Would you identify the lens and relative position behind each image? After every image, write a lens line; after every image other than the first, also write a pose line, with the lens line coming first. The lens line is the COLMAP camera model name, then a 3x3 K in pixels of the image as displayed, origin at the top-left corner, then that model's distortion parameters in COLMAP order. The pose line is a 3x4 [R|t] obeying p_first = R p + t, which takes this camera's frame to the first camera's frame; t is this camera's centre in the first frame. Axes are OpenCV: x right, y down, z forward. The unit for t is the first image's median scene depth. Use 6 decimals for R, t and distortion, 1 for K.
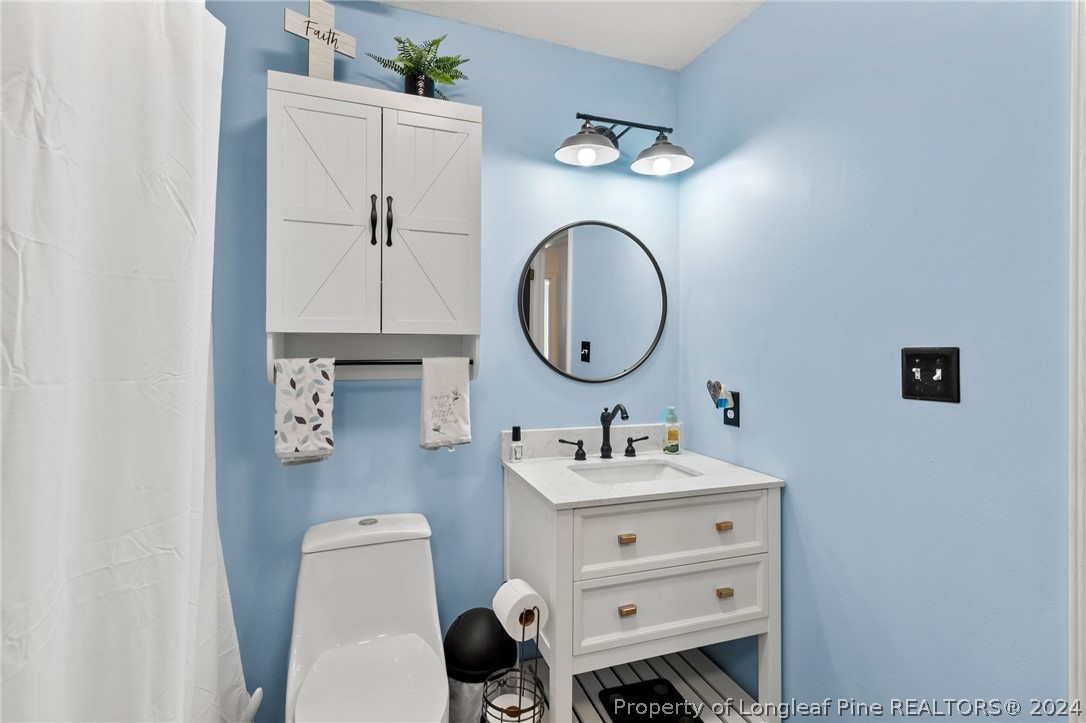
lens RADIAL K [[505.6, 0, 534.6], [0, 505.6, 346.6], [0, 0, 1]] dist [0.006726, -0.000849]
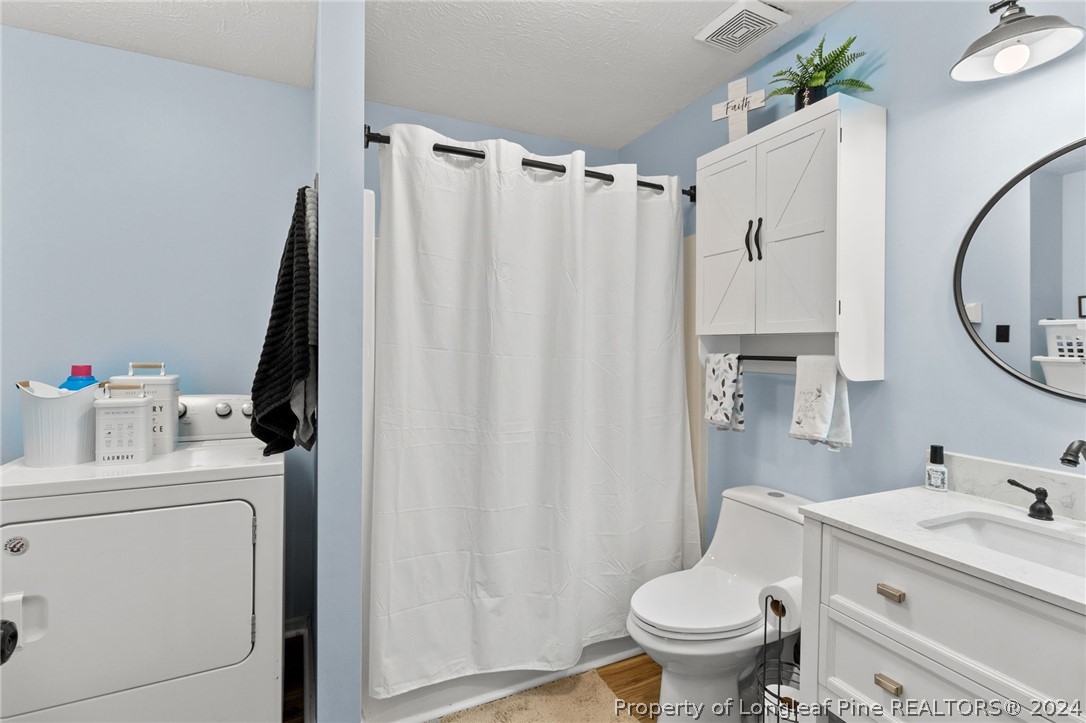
lens RADIAL K [[505.6, 0, 543.6], [0, 505.6, 354.8], [0, 0, 1]] dist [0.006726, -0.000849]
pose [[0.100428, 0.014419, -0.994840, 0.851366], [-0.004226, 0.999892, 0.014066, 0.009411], [0.994935, 0.002791, 0.100478, 0.380227]]
